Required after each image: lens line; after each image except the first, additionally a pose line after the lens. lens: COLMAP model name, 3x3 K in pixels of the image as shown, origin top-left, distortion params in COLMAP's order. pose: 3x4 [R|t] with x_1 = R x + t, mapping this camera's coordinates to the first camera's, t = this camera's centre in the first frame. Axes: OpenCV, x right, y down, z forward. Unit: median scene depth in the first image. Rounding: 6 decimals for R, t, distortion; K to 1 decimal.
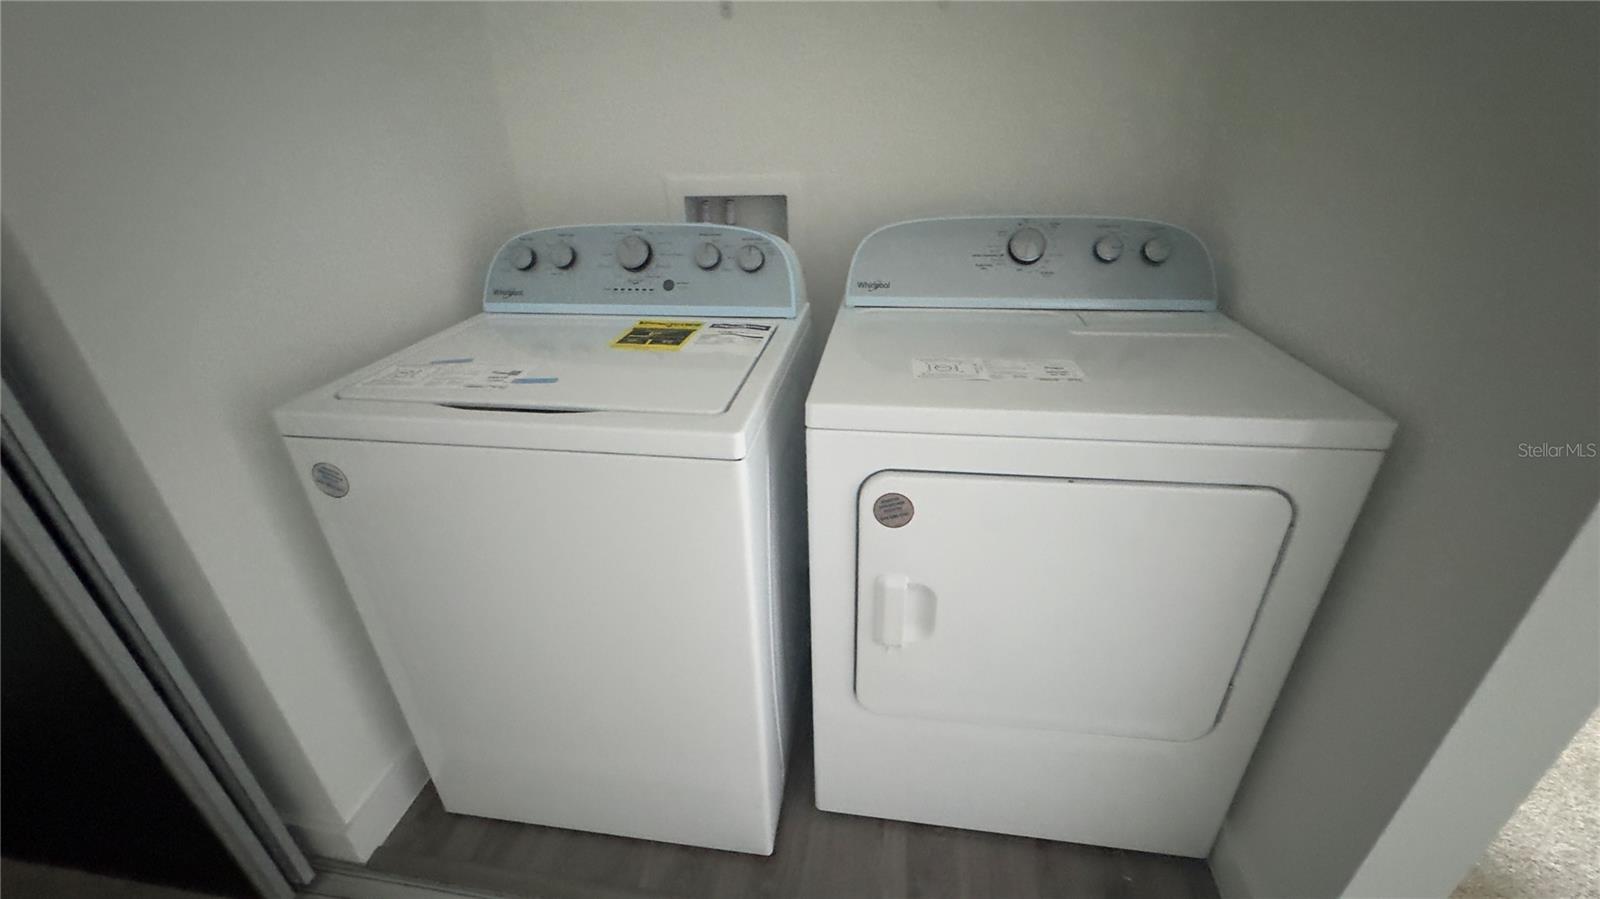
lens RADIAL K [[647.5, 0, 796.0], [0, 647.5, 457.4], [0, 0, 1]] dist [0.000539, -0.000587]
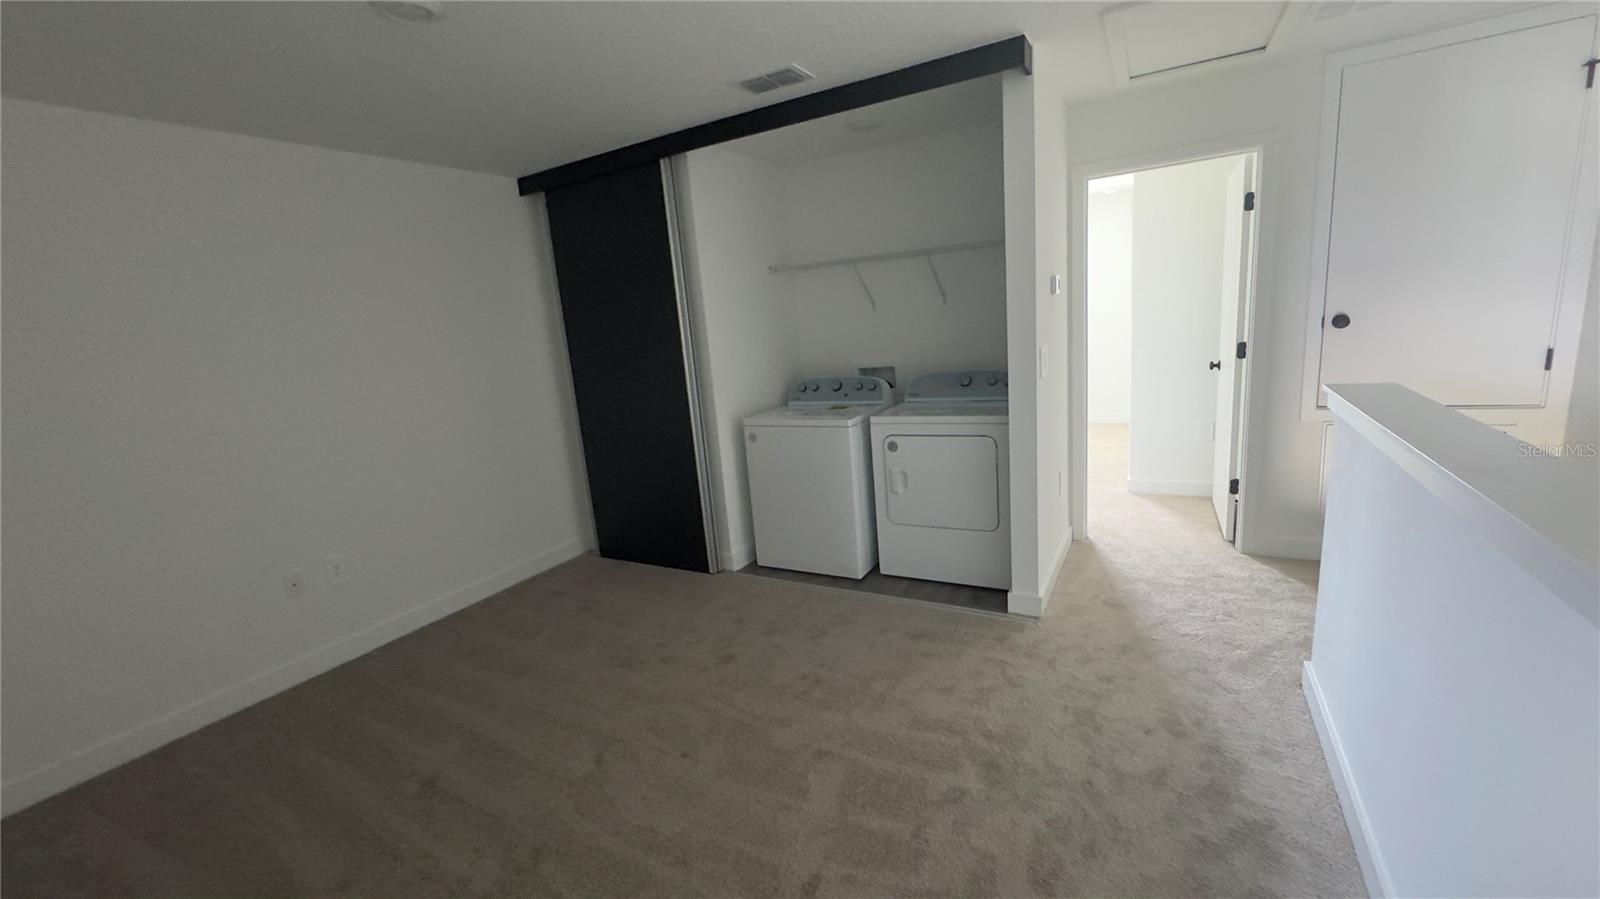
lens RADIAL K [[647.5, 0, 799.7], [0, 647.5, 449.8], [0, 0, 1]] dist [0.000539, -0.000587]
pose [[0.936860, 0.014388, -0.349408, 0.716835], [-0.103540, 0.965767, -0.237850, 0.782933], [0.334025, 0.259010, 0.906279, -1.900656]]
